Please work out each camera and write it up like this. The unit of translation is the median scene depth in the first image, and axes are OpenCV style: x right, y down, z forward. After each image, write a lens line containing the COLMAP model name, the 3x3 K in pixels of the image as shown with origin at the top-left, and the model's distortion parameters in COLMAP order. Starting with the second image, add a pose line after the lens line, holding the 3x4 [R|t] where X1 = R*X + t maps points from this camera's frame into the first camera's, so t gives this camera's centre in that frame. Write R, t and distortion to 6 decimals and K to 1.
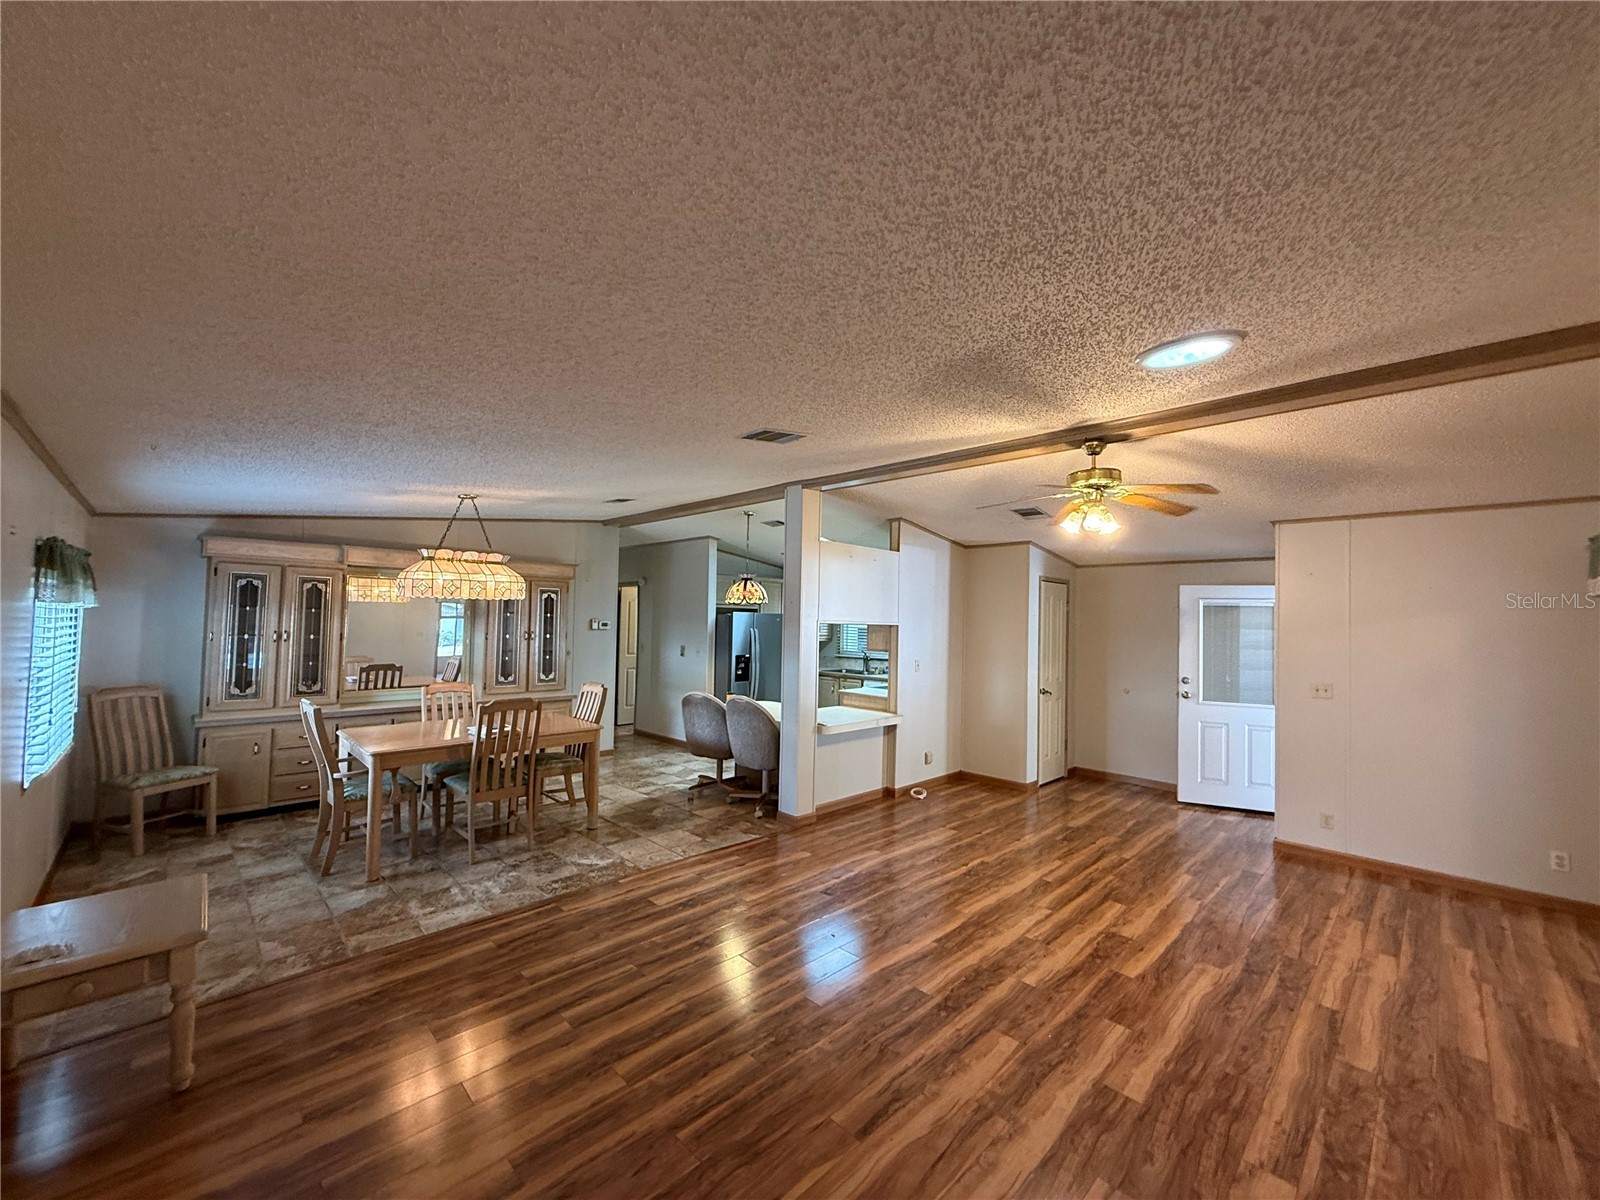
lens RADIAL K [[634.4, 0, 796.5], [0, 634.4, 601.8], [0, 0, 1]] dist [0.000639, -0.000378]
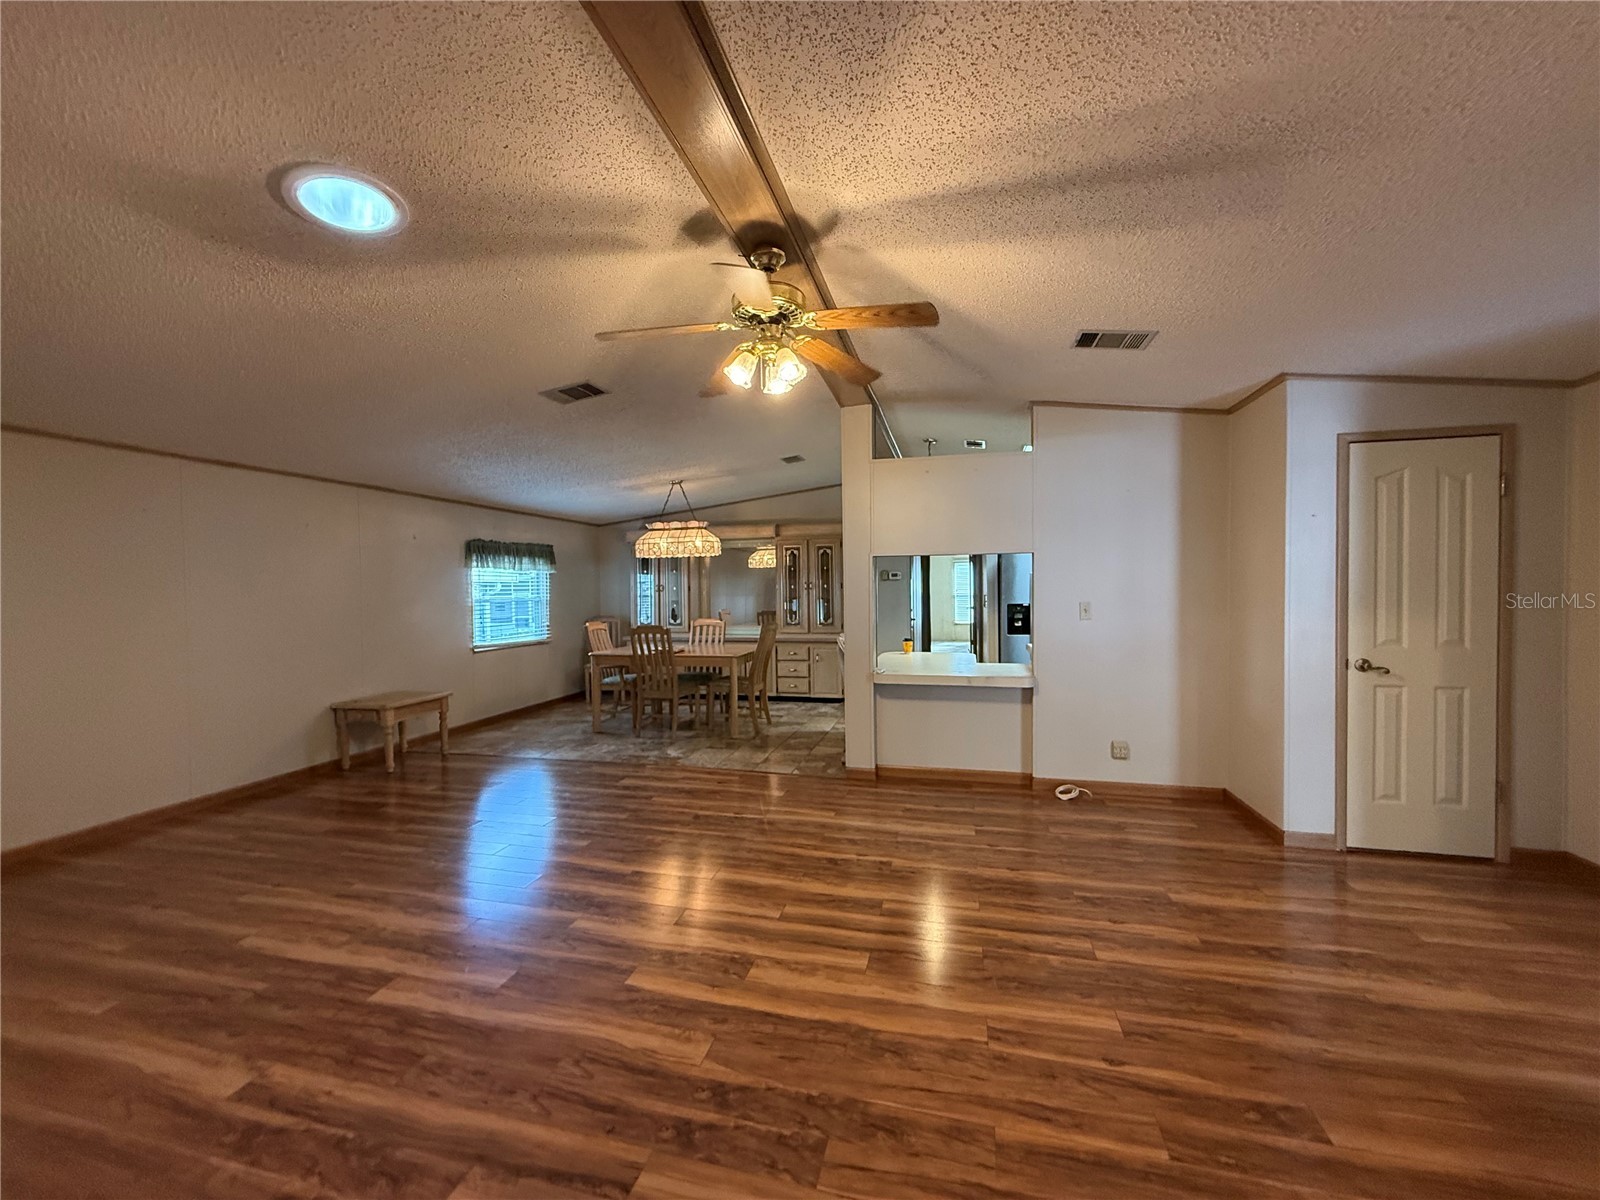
lens RADIAL K [[634.4, 0, 796.5], [0, 634.4, 601.8], [0, 0, 1]] dist [0.000639, -0.000378]
pose [[0.516479, -0.010265, -0.856238, 0.996365], [0.050484, 0.998554, 0.018480, 0.102178], [0.854810, -0.052770, 0.516251, 0.622691]]
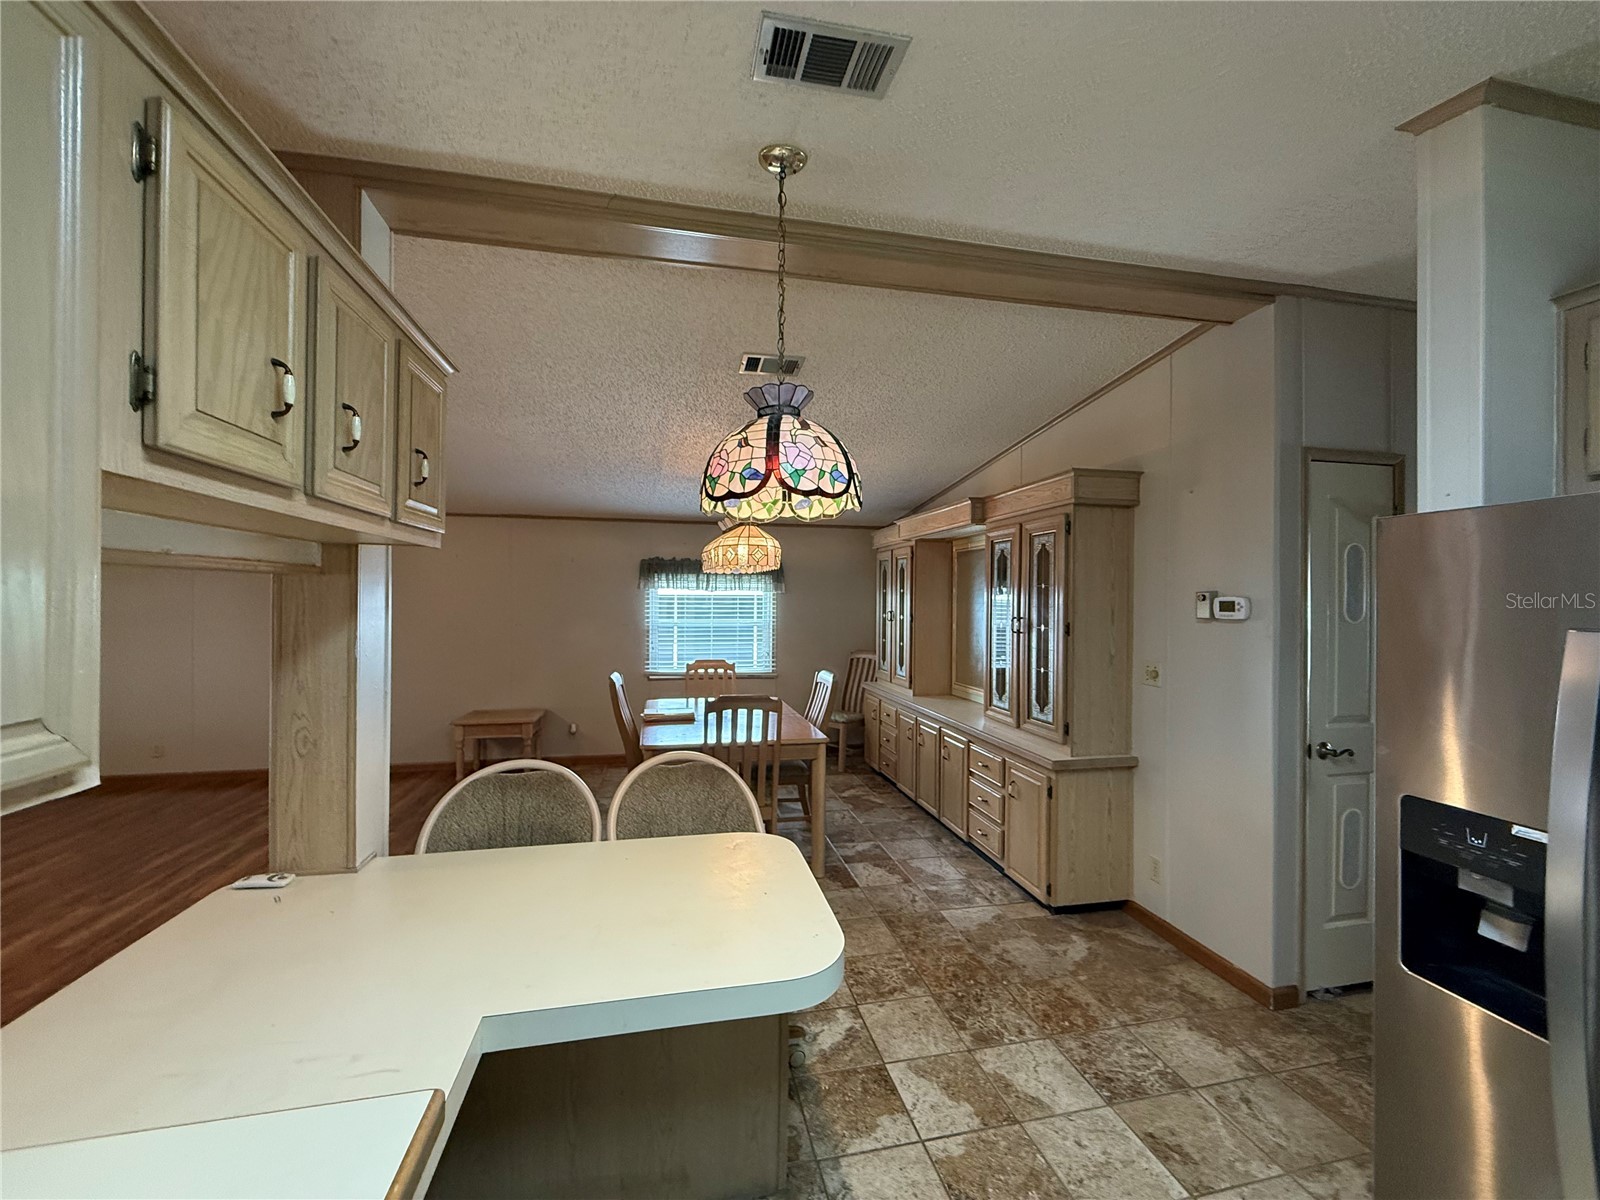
lens RADIAL K [[634.4, 0, 796.5], [0, 634.4, 601.8], [0, 0, 1]] dist [0.000639, -0.000378]
pose [[-0.536935, -0.021968, -0.843338, 0.229793], [0.006455, 0.999525, -0.030146, 0.082857], [0.843599, -0.021630, -0.536538, 1.925262]]
